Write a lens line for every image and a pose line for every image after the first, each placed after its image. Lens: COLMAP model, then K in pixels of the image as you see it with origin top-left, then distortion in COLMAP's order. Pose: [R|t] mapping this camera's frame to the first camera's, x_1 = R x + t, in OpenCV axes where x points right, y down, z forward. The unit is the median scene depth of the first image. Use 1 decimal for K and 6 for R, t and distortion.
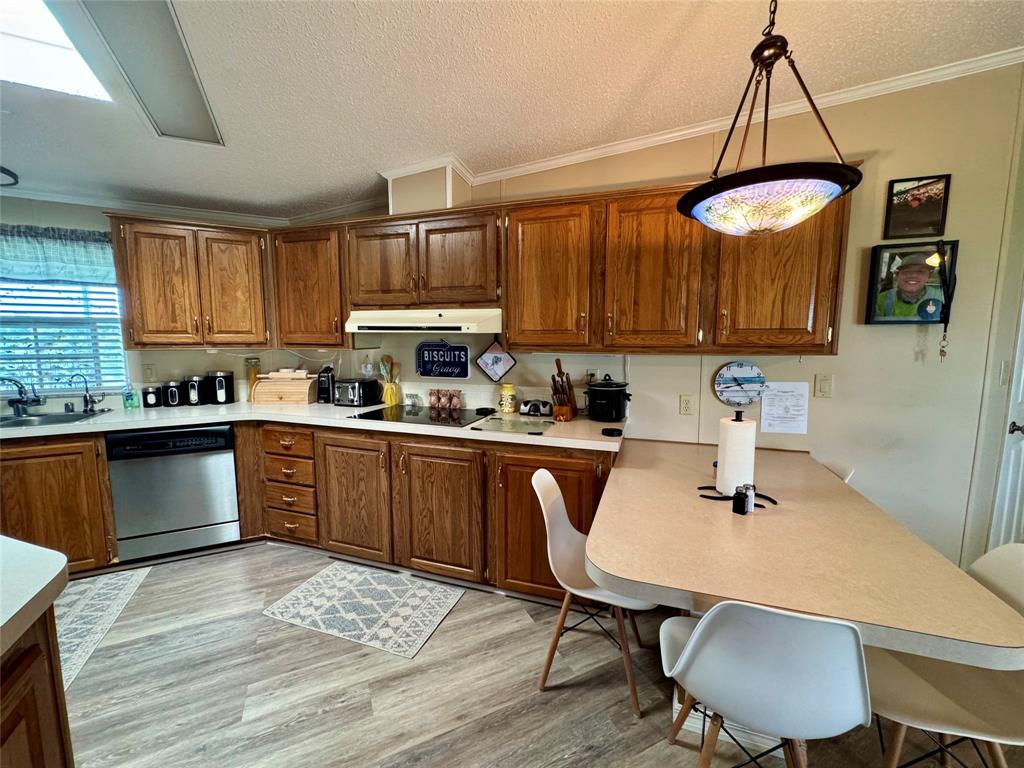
lens RADIAL K [[406.9, 0, 512.0], [0, 406.9, 384.0], [0, 0, 1]] dist [-0.000346, 0.000517]
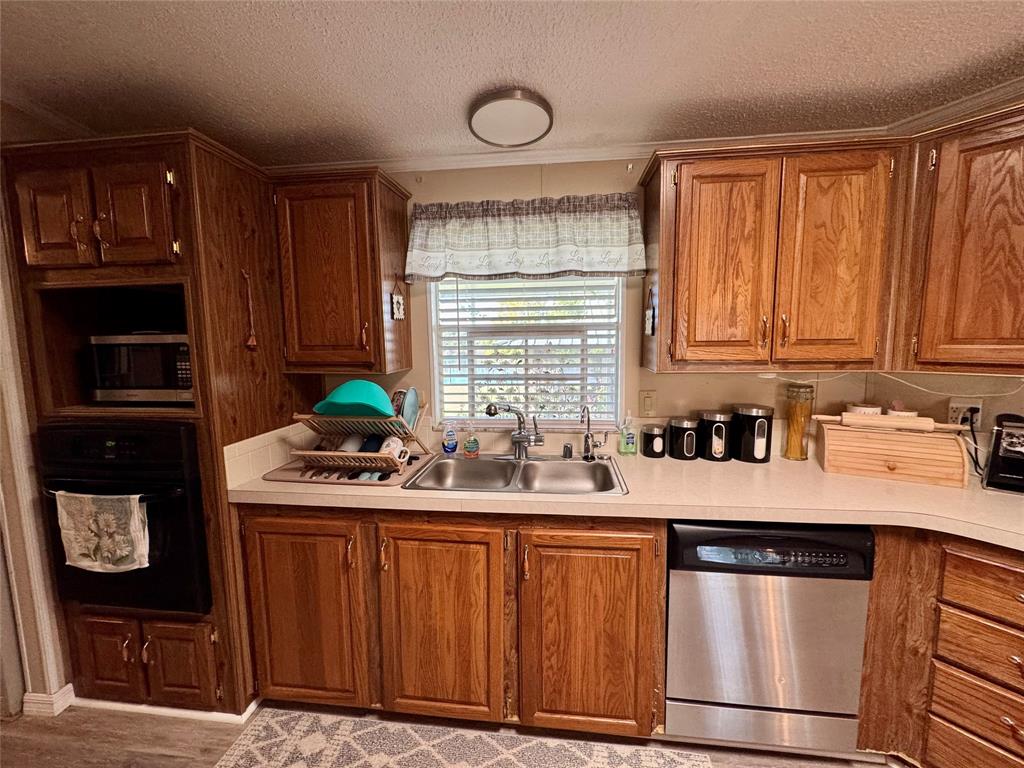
lens RADIAL K [[406.9, 0, 512.0], [0, 406.9, 384.0], [0, 0, 1]] dist [-0.000346, 0.000517]
pose [[0.846082, 0.045257, -0.531129, -0.783600], [-0.045590, 0.998882, 0.012489, -0.062162], [0.531100, 0.013647, 0.847199, 0.340801]]
